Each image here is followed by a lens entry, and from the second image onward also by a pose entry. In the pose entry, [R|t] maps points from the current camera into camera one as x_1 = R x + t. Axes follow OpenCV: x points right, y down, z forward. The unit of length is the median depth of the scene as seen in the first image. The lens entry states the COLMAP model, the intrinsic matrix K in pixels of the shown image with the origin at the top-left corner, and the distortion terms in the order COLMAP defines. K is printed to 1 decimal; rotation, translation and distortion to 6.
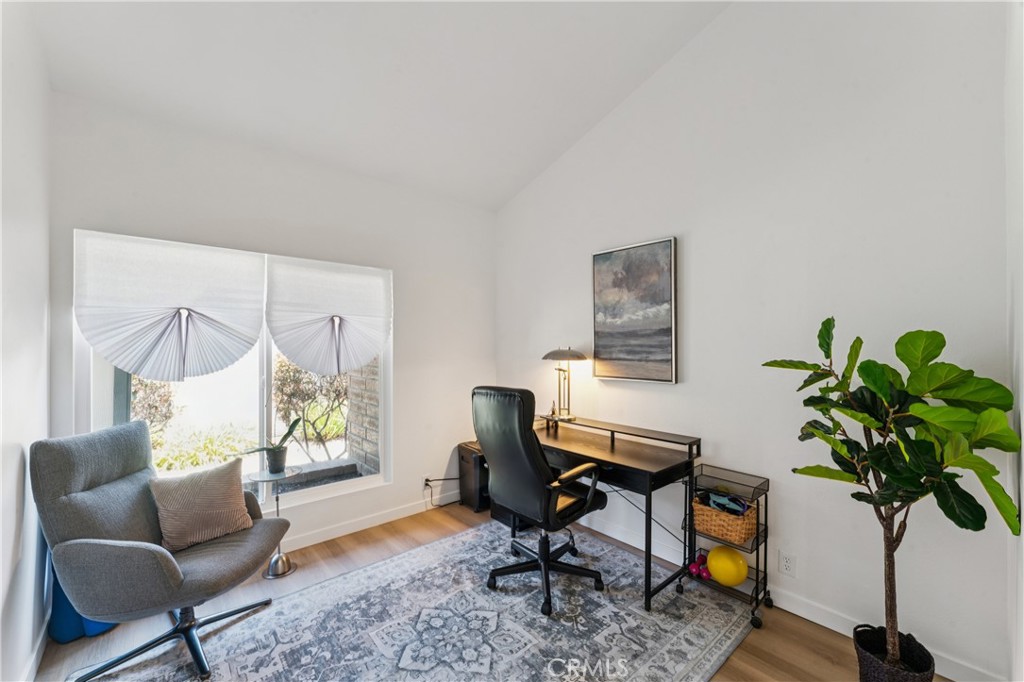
lens RADIAL K [[405.2, 0, 511.6], [0, 405.2, 344.6], [0, 0, 1]] dist [-0.001889, -0.000175]
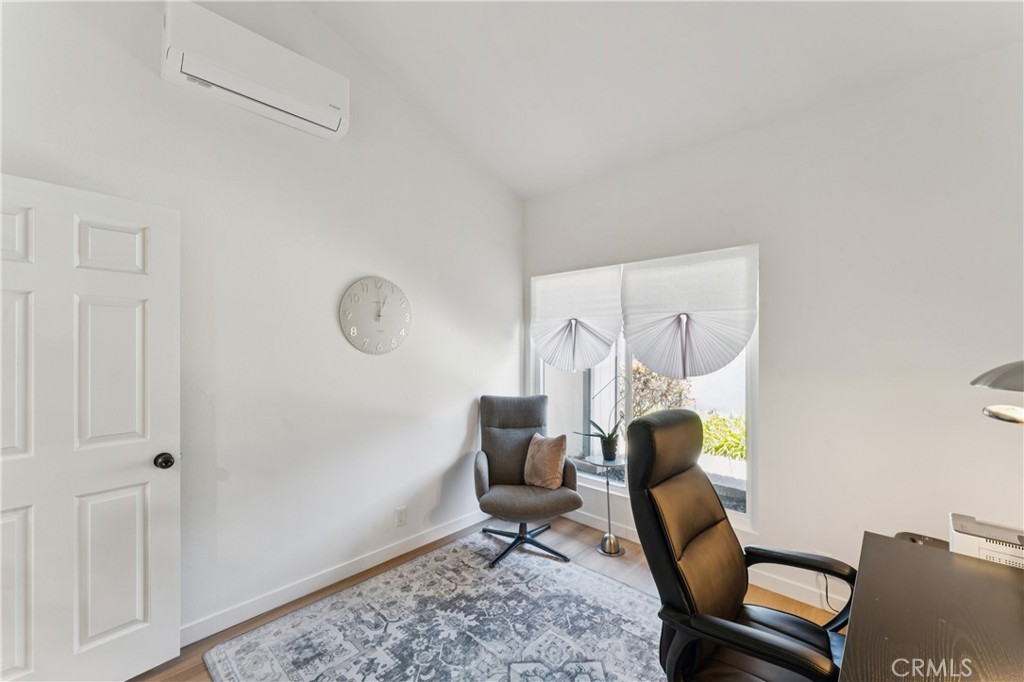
lens RADIAL K [[405.2, 0, 511.6], [0, 405.2, 344.6], [0, 0, 1]] dist [-0.001889, -0.000175]
pose [[0.096021, -0.002548, -0.995376, 0.584896], [-0.000720, 0.999996, -0.002630, 0.001263], [0.995379, 0.000969, 0.096019, 0.723892]]
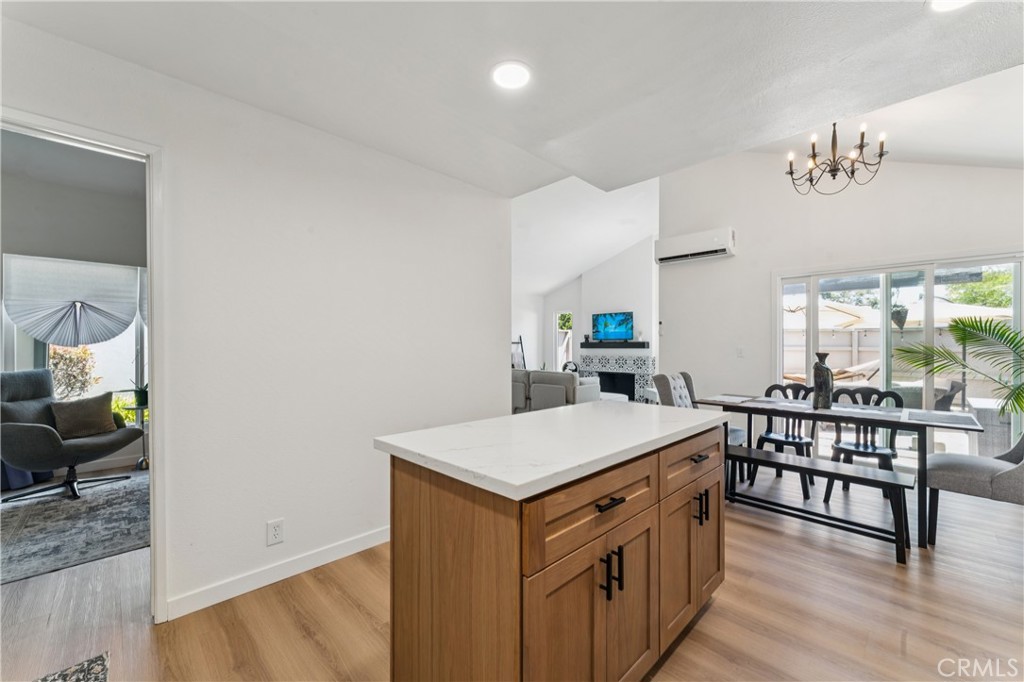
lens RADIAL K [[405.2, 0, 511.6], [0, 405.2, 344.6], [0, 0, 1]] dist [-0.001889, -0.000175]
pose [[0.998456, 0.000785, 0.055548, 0.894224], [-0.000985, 0.999993, 0.003580, 0.079887], [-0.055545, -0.003630, 0.998450, -0.761122]]
